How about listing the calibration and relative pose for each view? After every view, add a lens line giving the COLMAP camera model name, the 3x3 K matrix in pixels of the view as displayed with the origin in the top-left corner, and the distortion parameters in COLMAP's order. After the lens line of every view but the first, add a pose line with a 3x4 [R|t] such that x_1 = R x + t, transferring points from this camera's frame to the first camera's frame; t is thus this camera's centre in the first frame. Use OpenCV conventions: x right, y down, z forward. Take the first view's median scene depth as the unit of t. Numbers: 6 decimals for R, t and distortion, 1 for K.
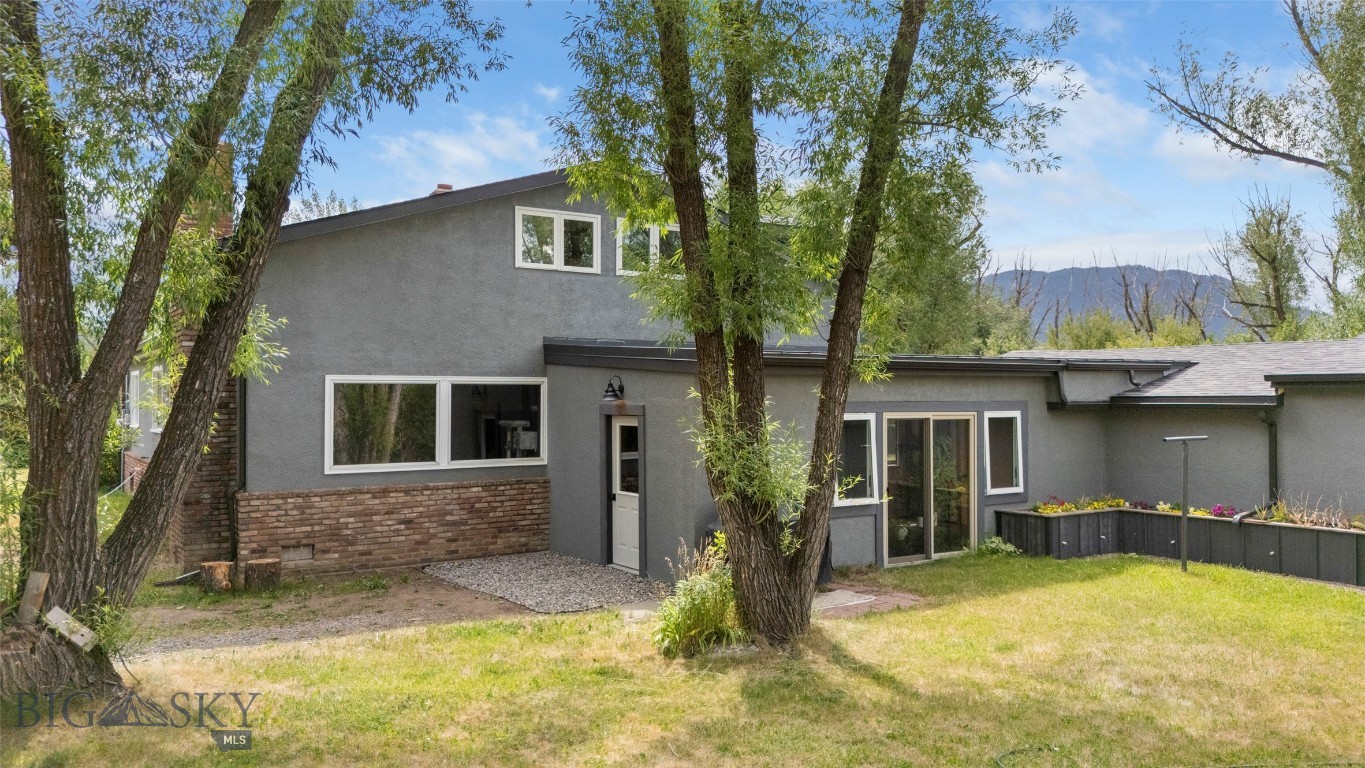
lens RADIAL K [[1002.0, 0, 696.4], [0, 1002.0, 380.5], [0, 0, 1]] dist [0.062717, -0.051980]
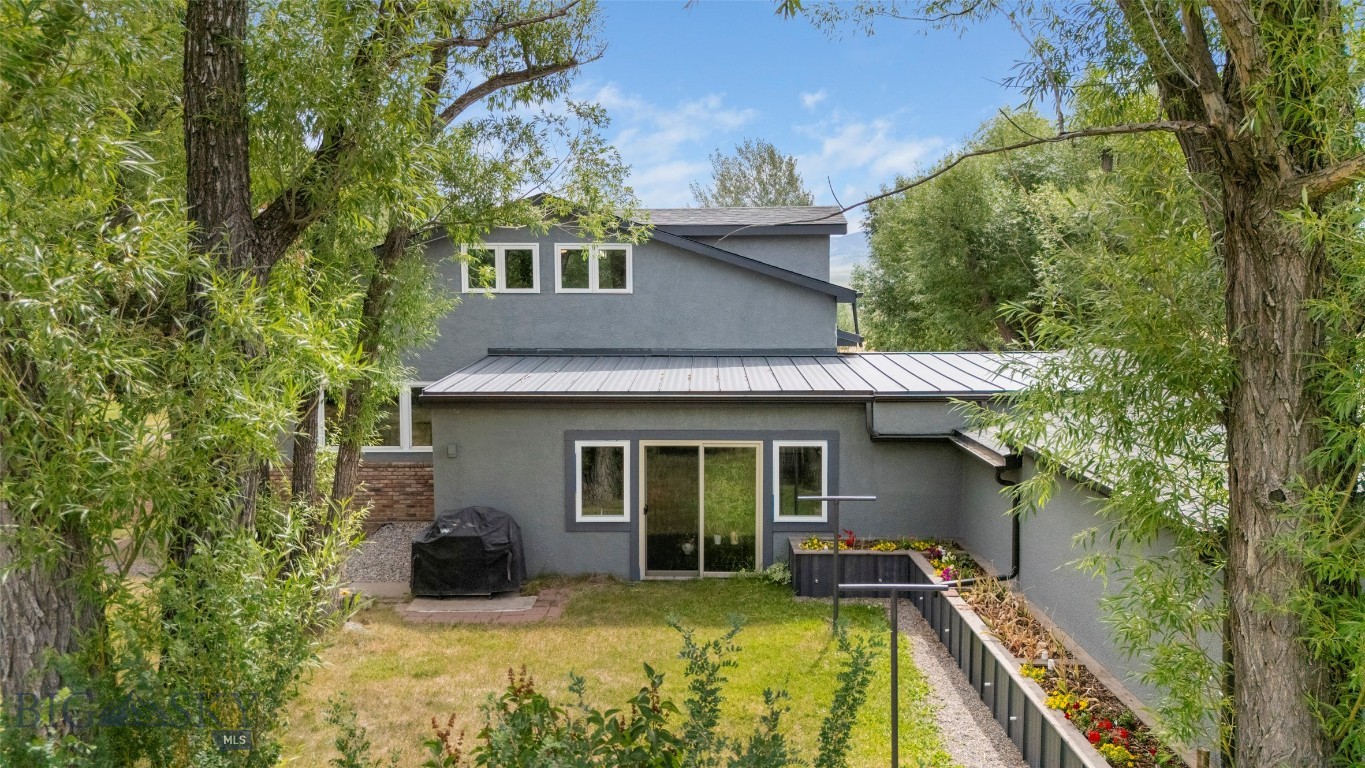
lens RADIAL K [[1002.0, 0, 696.4], [0, 1002.0, 380.5], [0, 0, 1]] dist [0.062717, -0.051980]
pose [[0.843278, 0.047628, -0.535363, 0.761220], [0.005278, 0.995284, 0.096859, -0.128835], [0.537451, -0.084505, 0.839050, 0.111585]]
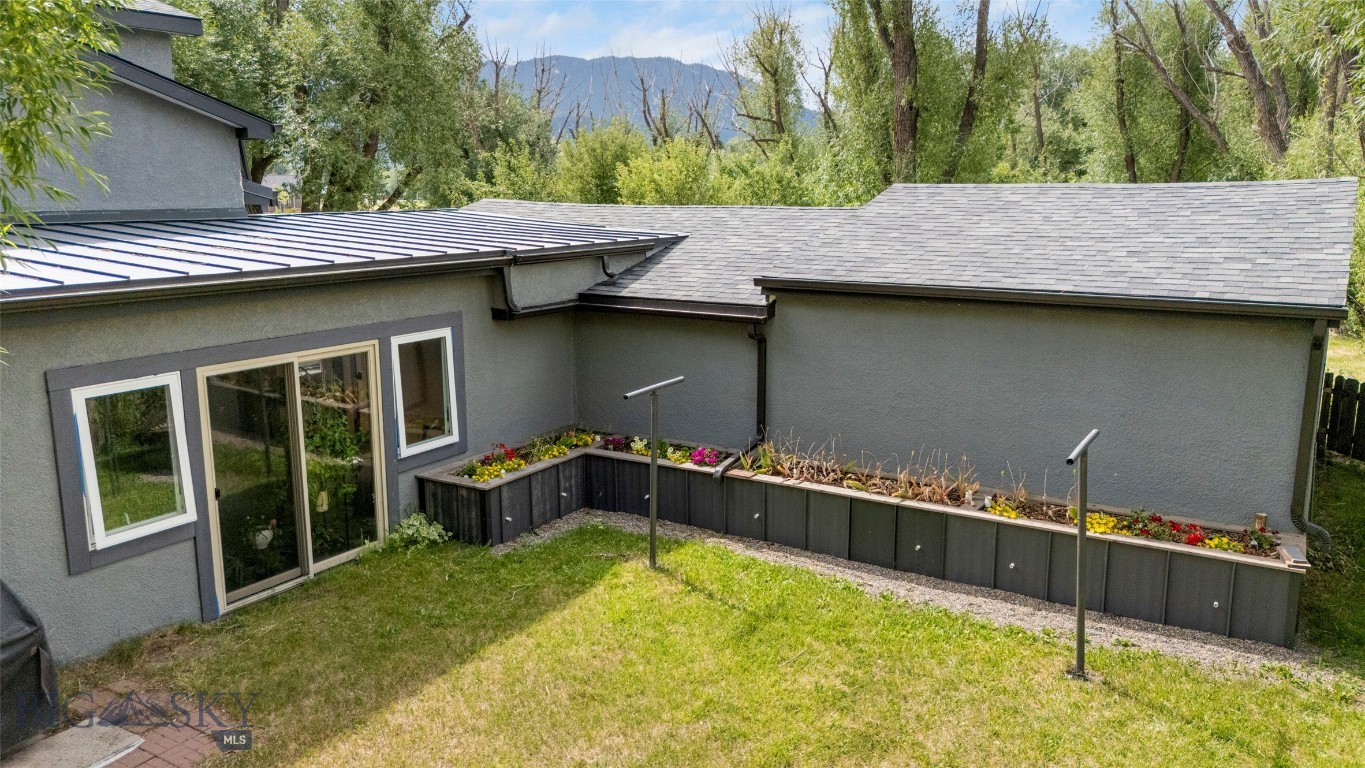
lens RADIAL K [[1002.0, 0, 696.4], [0, 1002.0, 380.5], [0, 0, 1]] dist [0.062717, -0.051980]
pose [[0.904833, -0.081817, 0.417832, 0.188087], [-0.005838, 0.978886, 0.204321, -0.078550], [-0.425727, -0.187316, 0.885251, 0.319828]]
